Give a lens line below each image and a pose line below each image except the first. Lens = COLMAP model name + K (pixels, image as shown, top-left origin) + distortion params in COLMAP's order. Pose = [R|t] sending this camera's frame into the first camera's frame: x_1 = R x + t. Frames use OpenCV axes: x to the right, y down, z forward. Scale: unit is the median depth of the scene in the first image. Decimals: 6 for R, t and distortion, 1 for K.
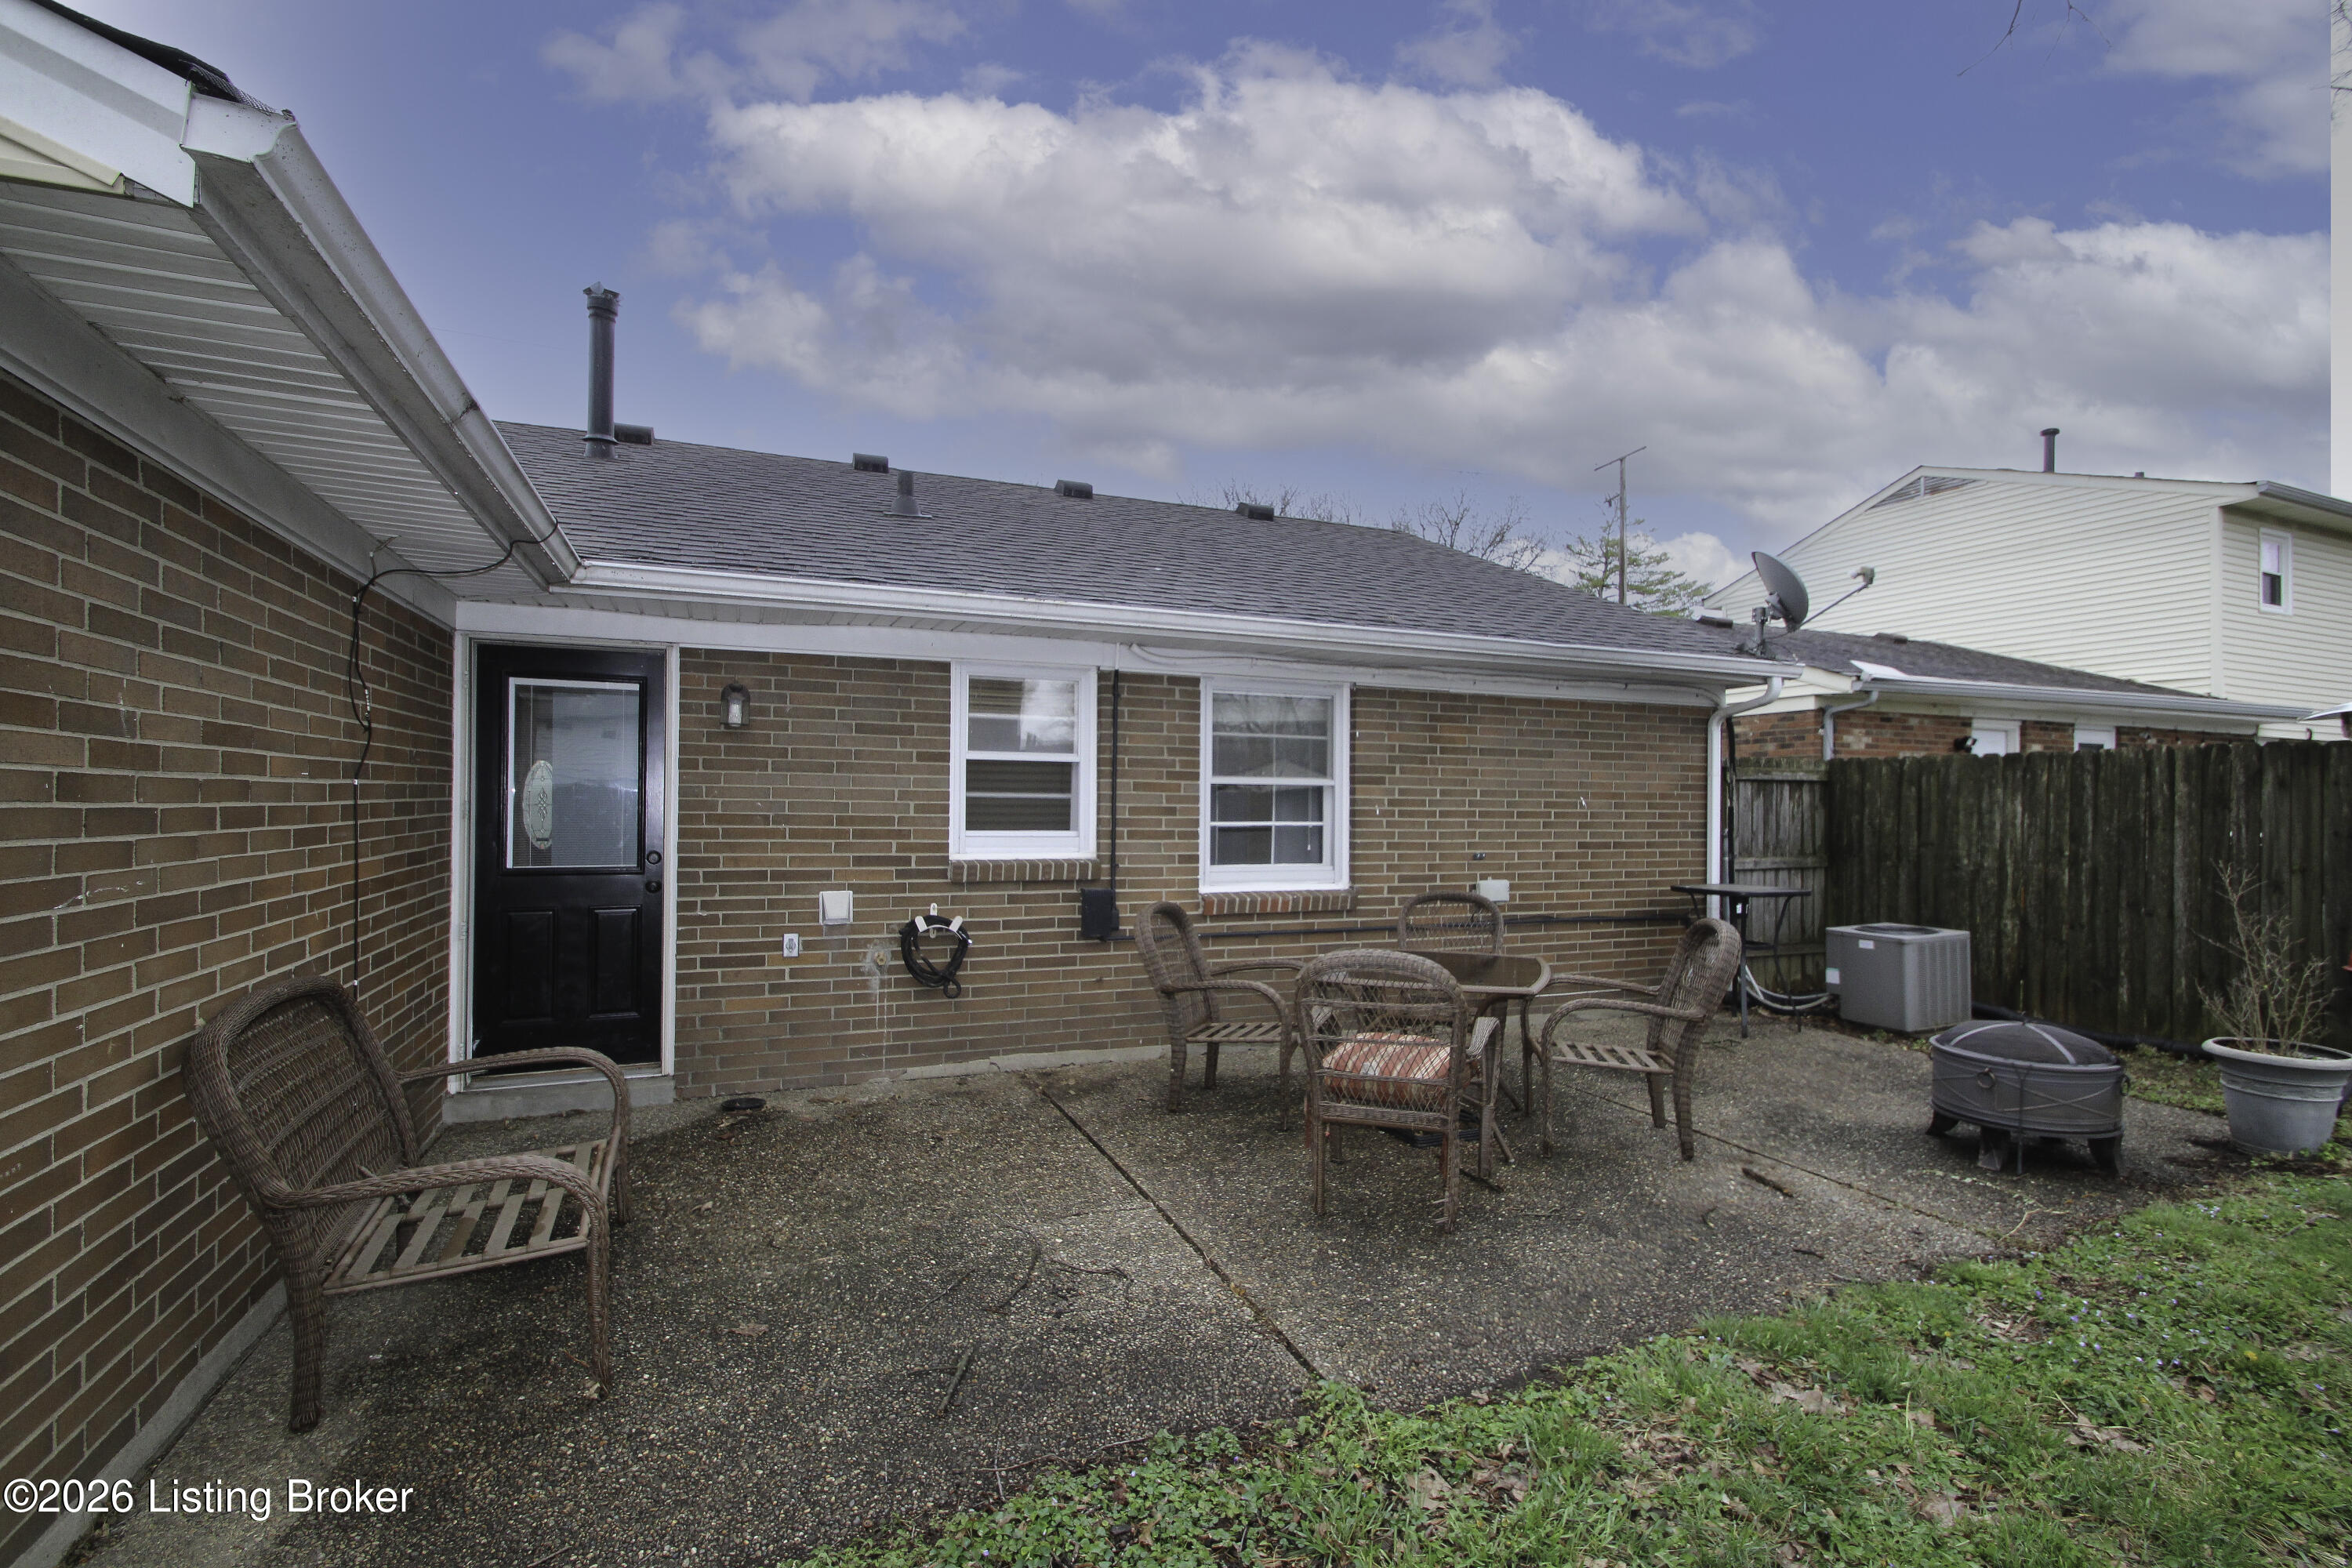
lens RADIAL K [[1086.6, 0, 1201.2], [0, 1086.6, 807.0], [0, 0, 1]] dist [0.007912, -0.014753]
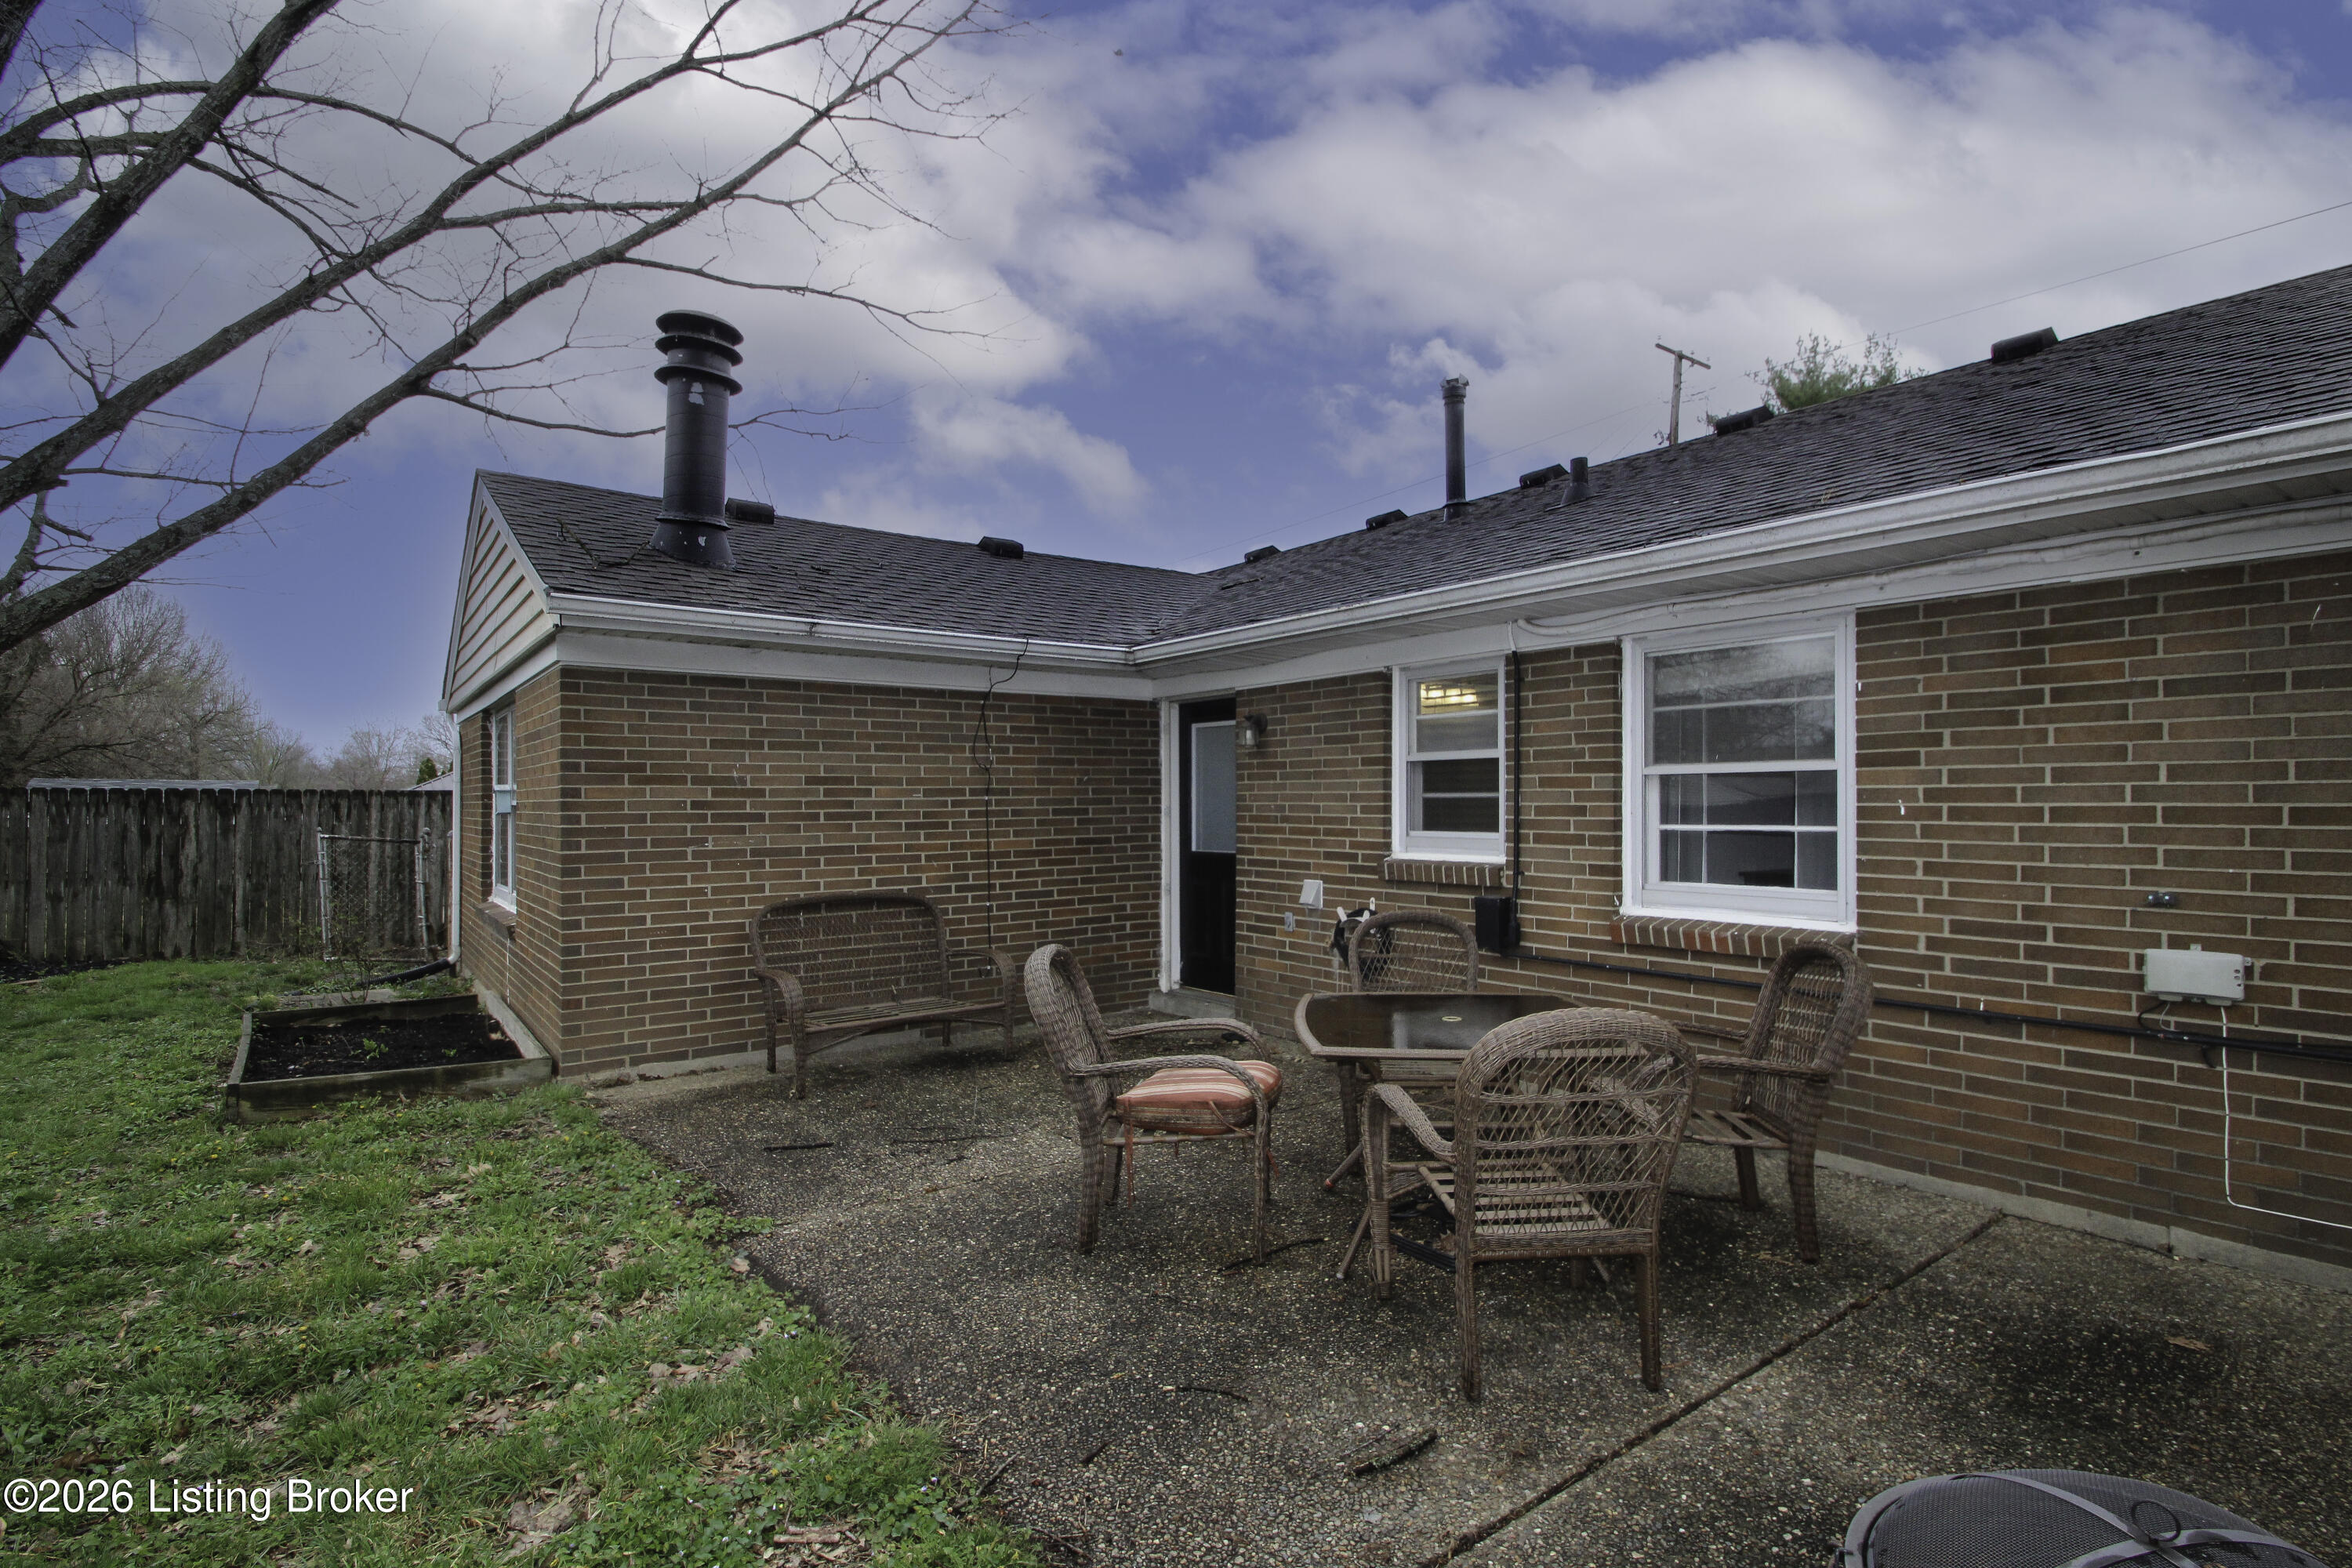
lens RADIAL K [[1128.1, 0, 1197.7], [0, 1128.1, 809.8], [0, 0, 1]] dist [0.000912, -0.000291]
pose [[0.259090, -0.003808, -0.965846, 0.712310], [0.007589, 0.999969, -0.001906, 0.002357], [0.965823, -0.006836, 0.259111, 0.493208]]
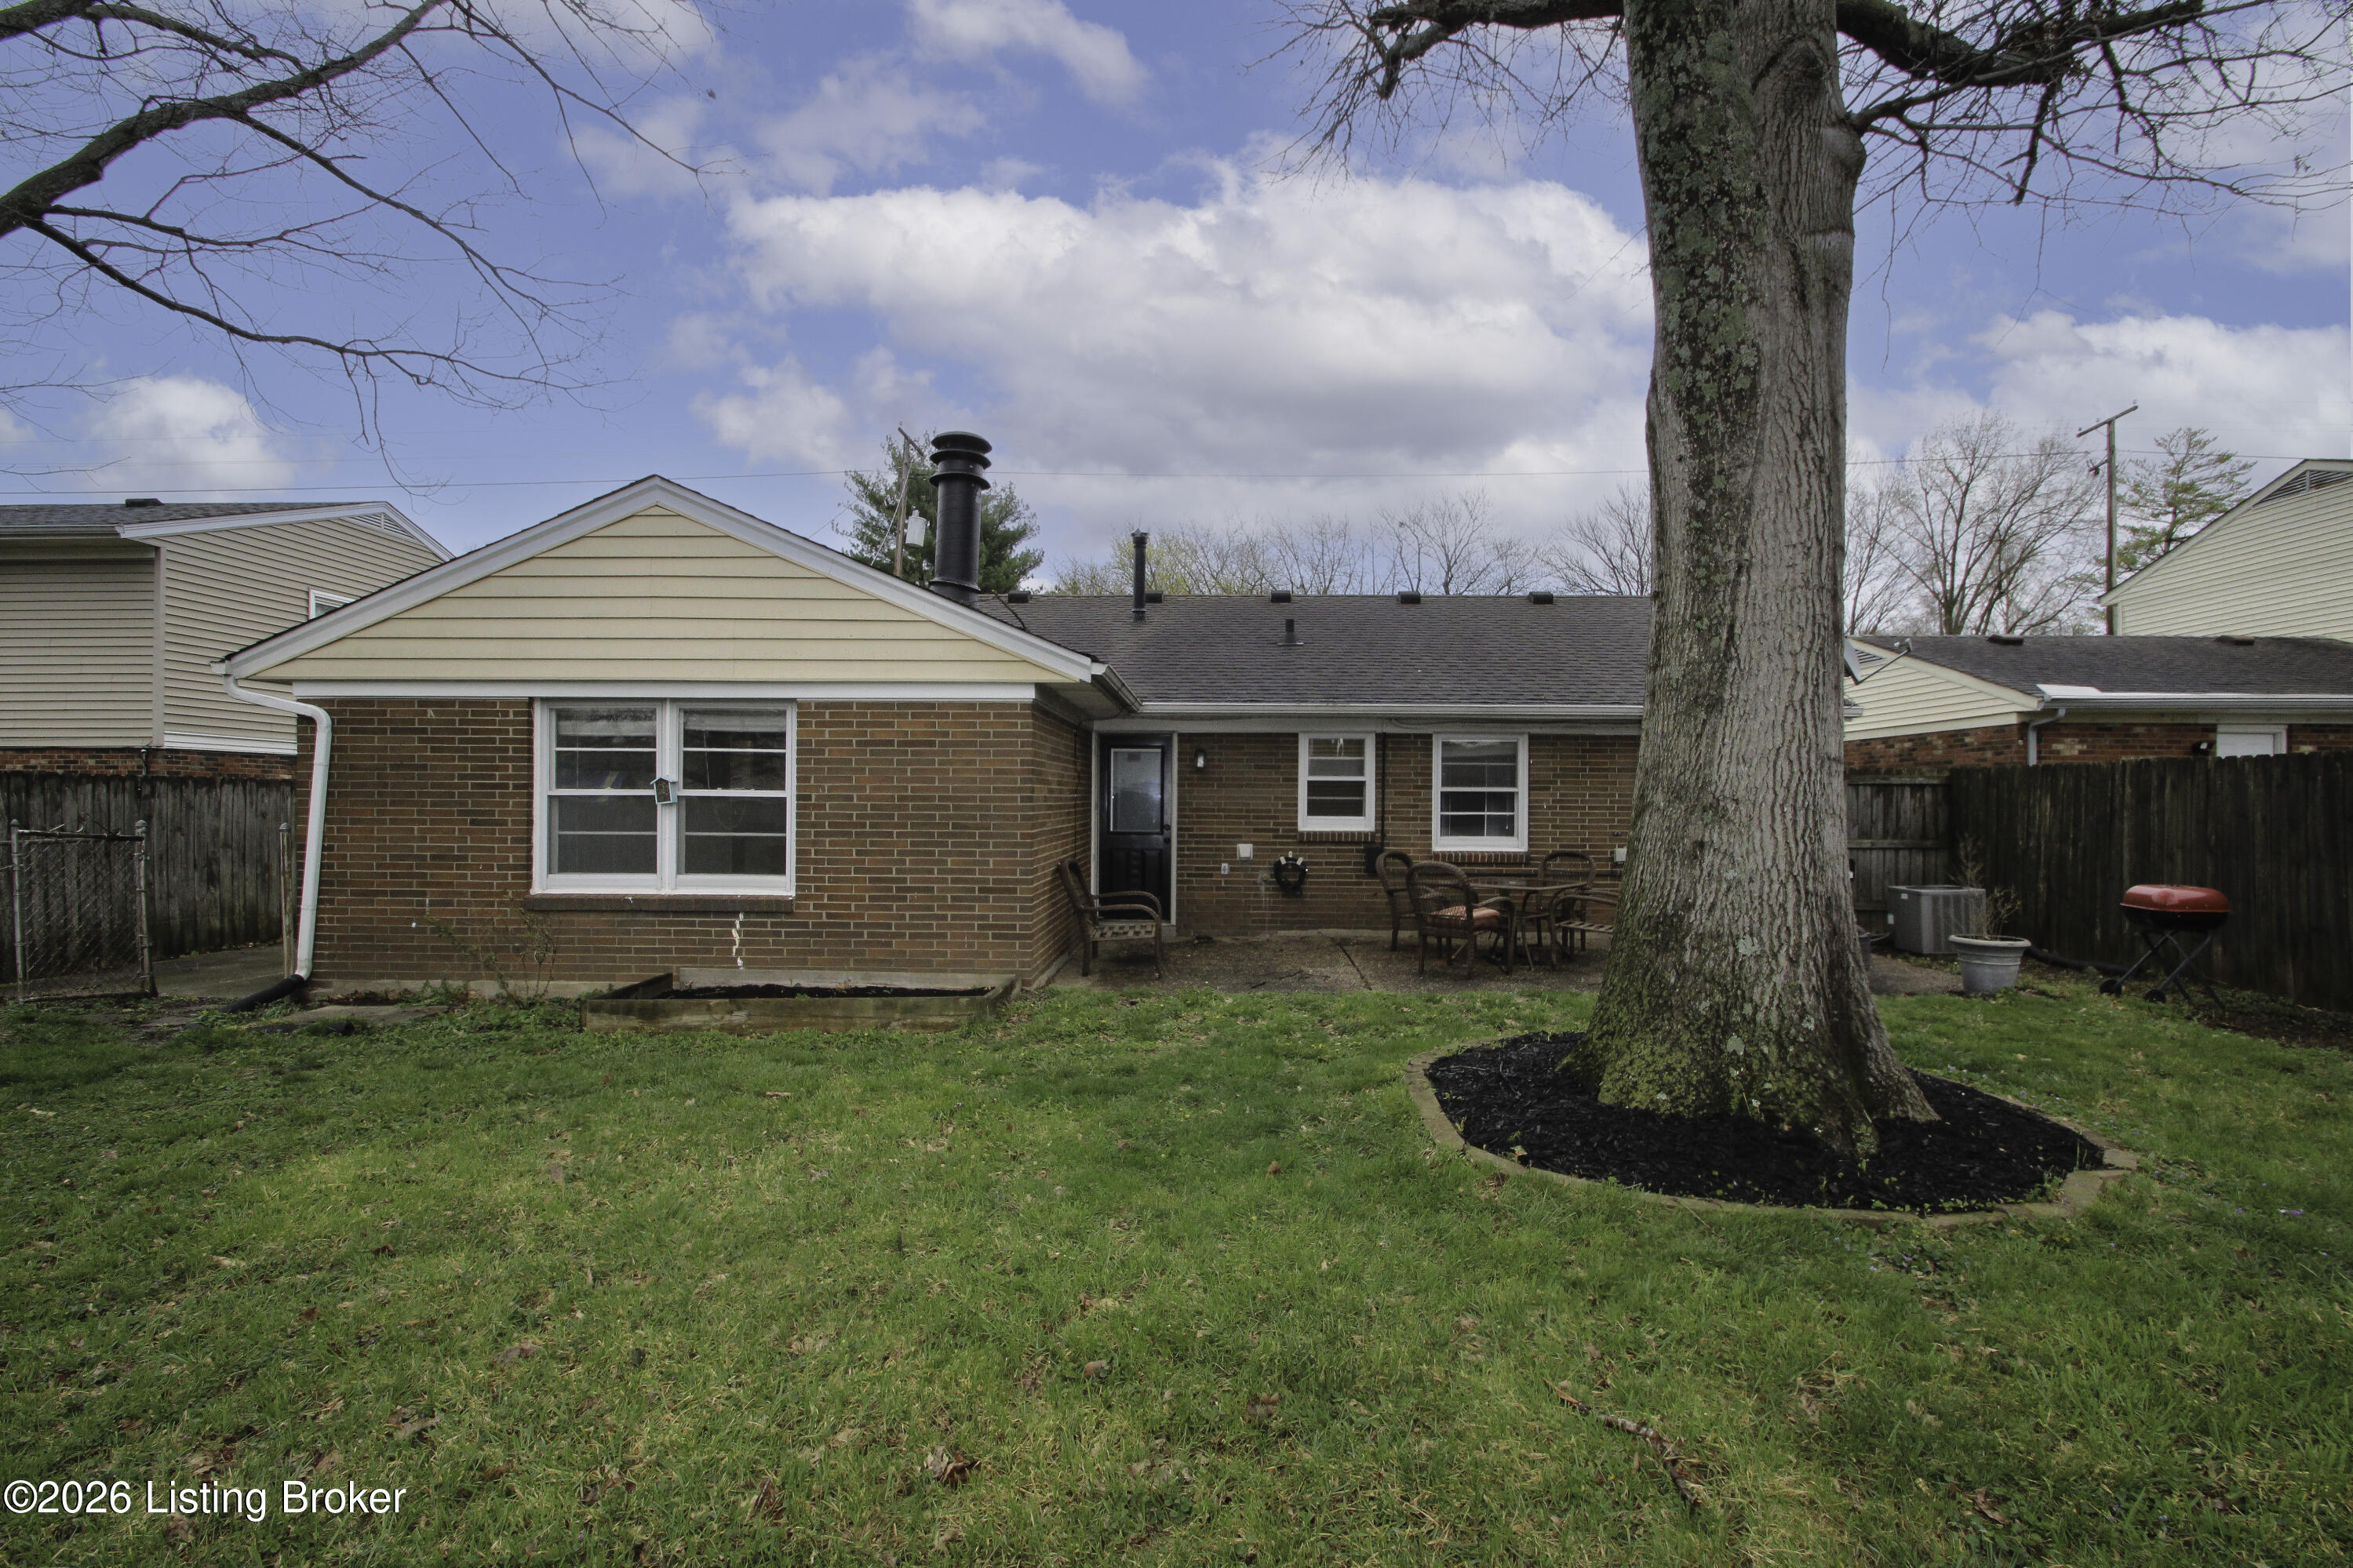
lens RADIAL K [[1128.5, 0, 1198.2], [0, 1128.5, 809.8], [0, 0, 1]] dist [0.000912, -0.000291]
pose [[0.911317, 0.000168, -0.411705, 0.424054], [0.001000, 0.999996, 0.002623, 0.004464], [0.411704, -0.002802, 0.911314, -0.905547]]
